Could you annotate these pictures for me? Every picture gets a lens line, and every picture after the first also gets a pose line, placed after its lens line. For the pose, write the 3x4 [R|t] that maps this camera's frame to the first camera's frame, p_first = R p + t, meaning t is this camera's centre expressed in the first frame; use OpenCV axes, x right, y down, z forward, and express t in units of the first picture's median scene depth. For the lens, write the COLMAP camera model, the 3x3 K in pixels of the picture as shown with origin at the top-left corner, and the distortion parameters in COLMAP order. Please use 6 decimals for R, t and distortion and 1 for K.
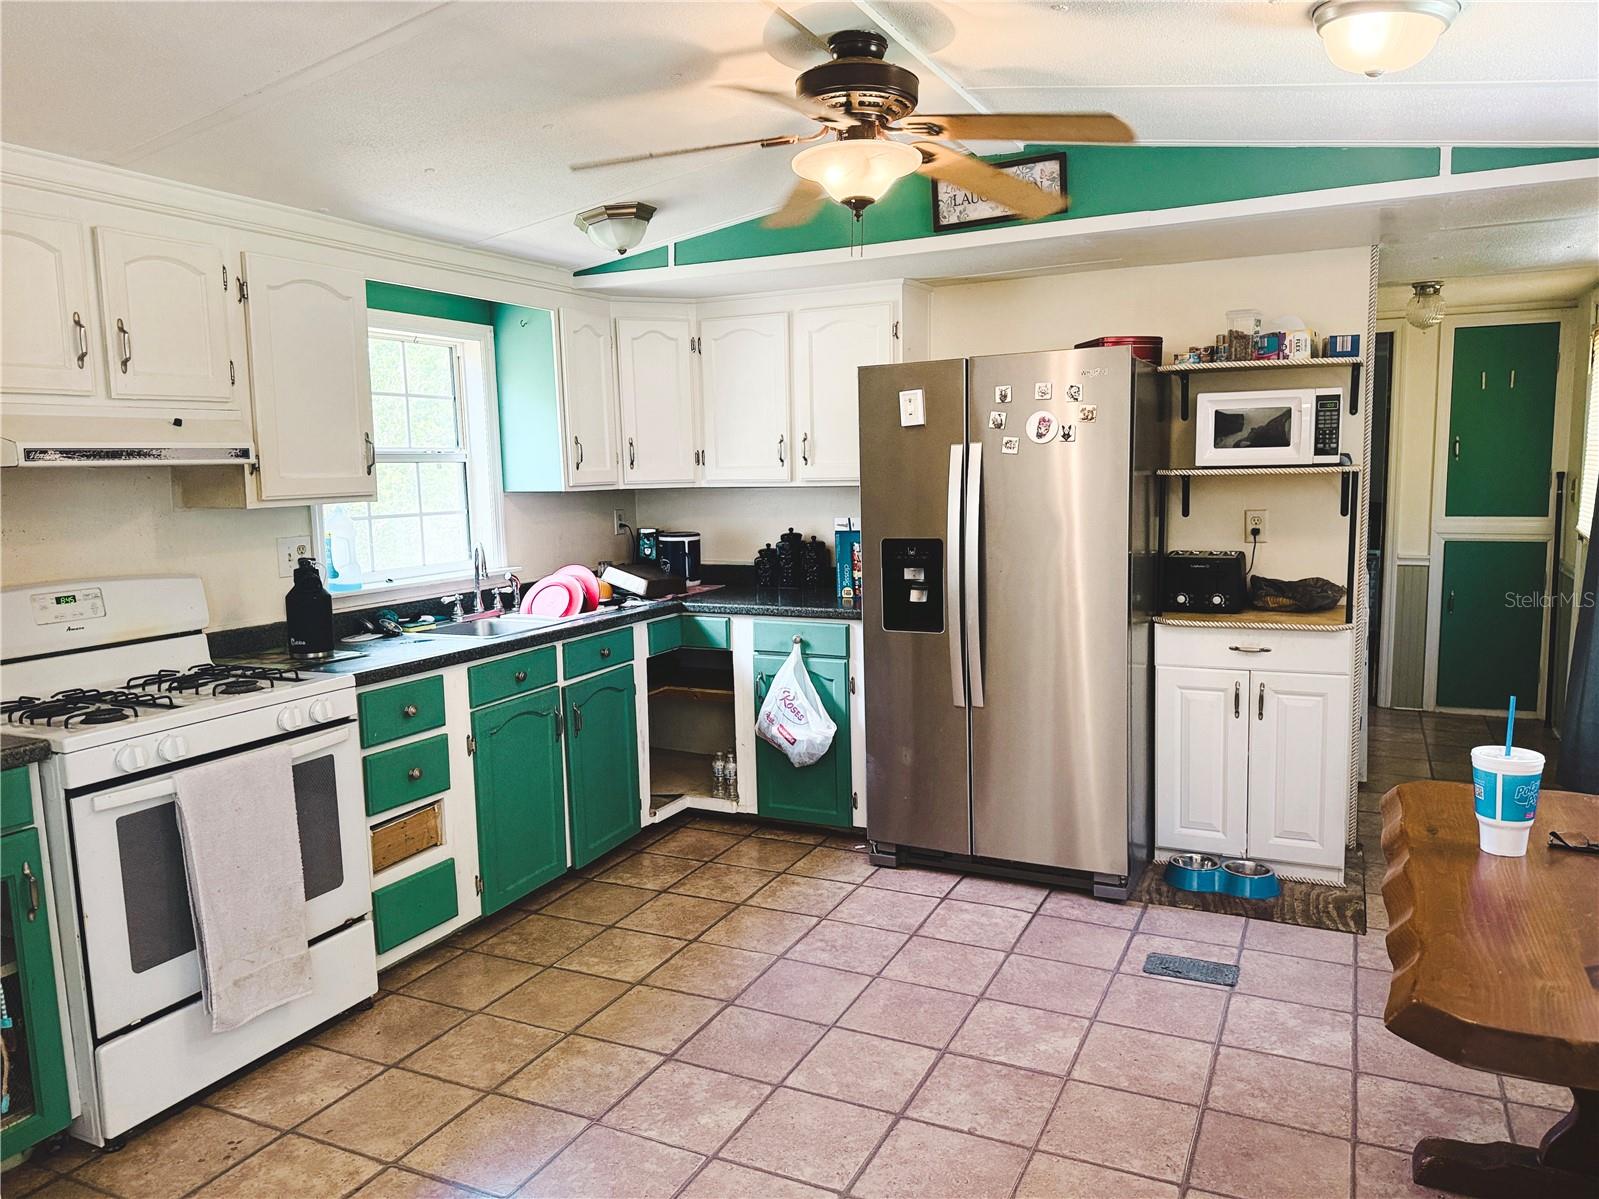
lens RADIAL K [[1131.6, 0, 798.2], [0, 1131.6, 595.1], [0, 0, 1]] dist [0.054506, -0.071688]
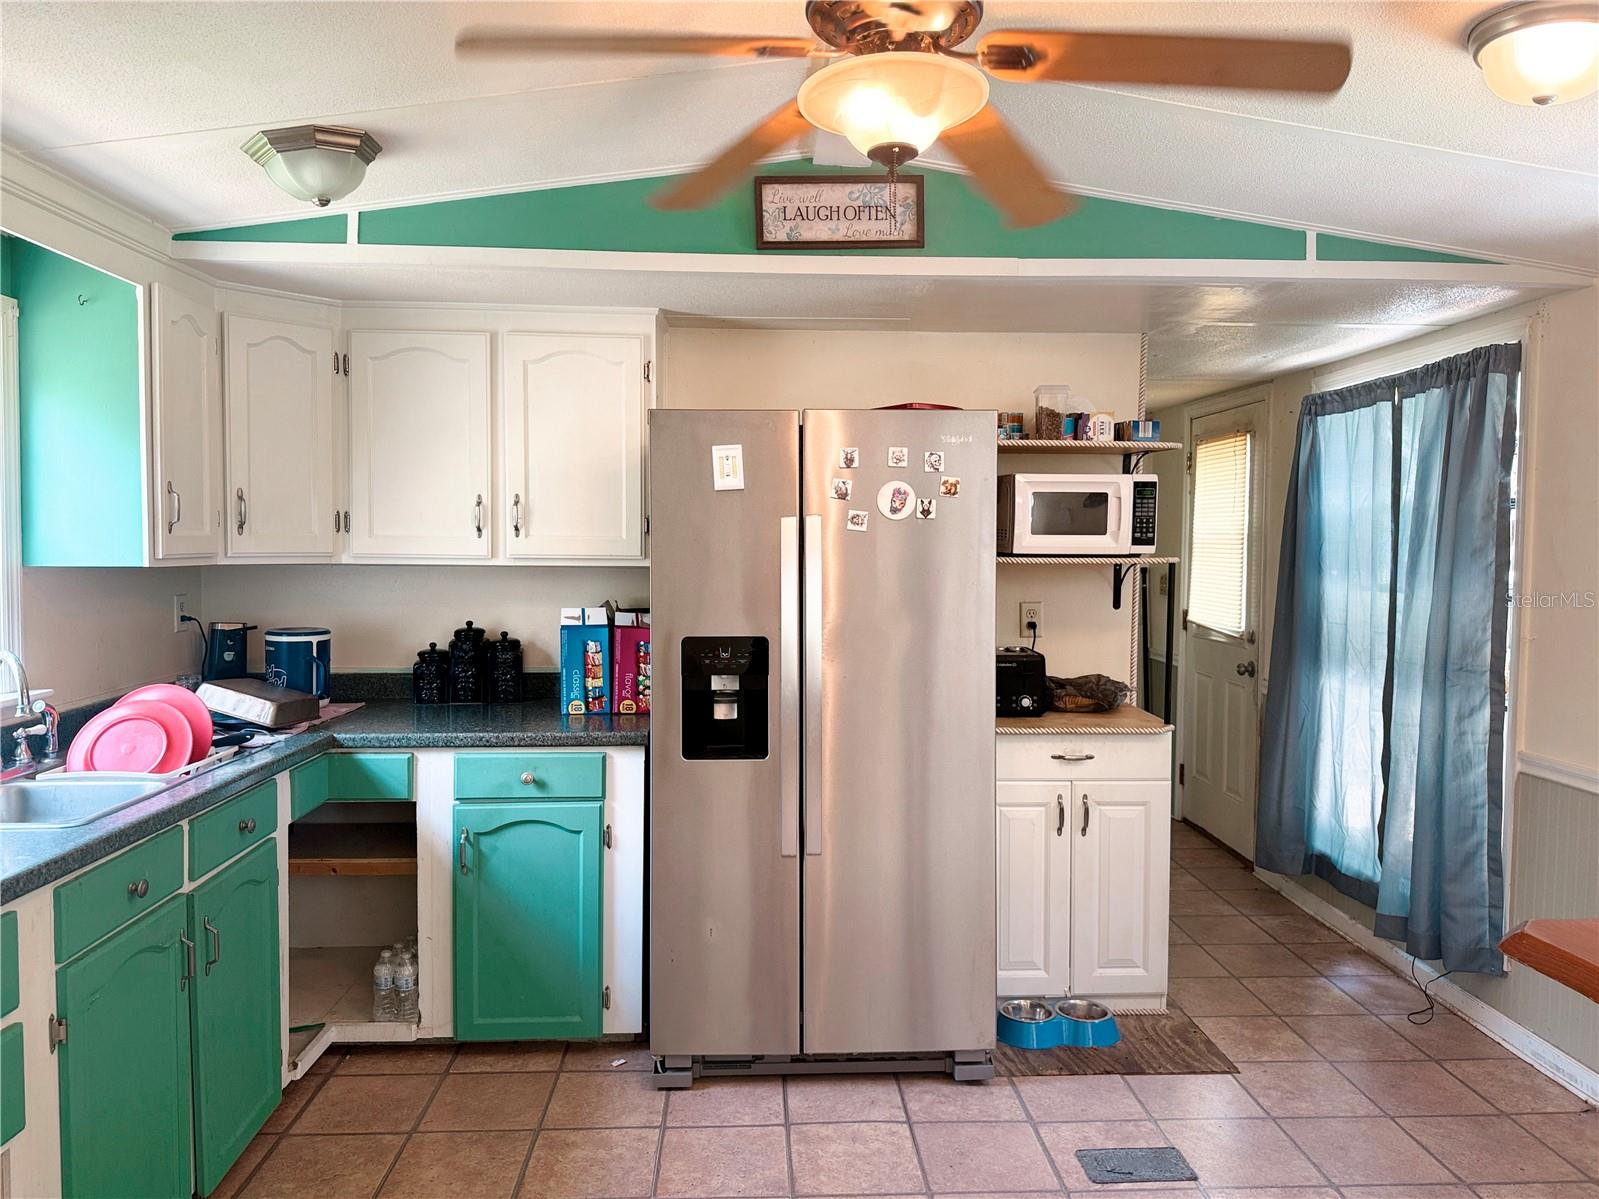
lens RADIAL K [[1131.6, 0, 806.9], [0, 1131.6, 579.1], [0, 0, 1]] dist [0.054506, -0.071688]
pose [[0.873492, 0.013569, 0.486649, -0.229143], [0.030231, 0.996171, -0.082038, -0.025680], [-0.485899, 0.086372, 0.869737, 0.319483]]
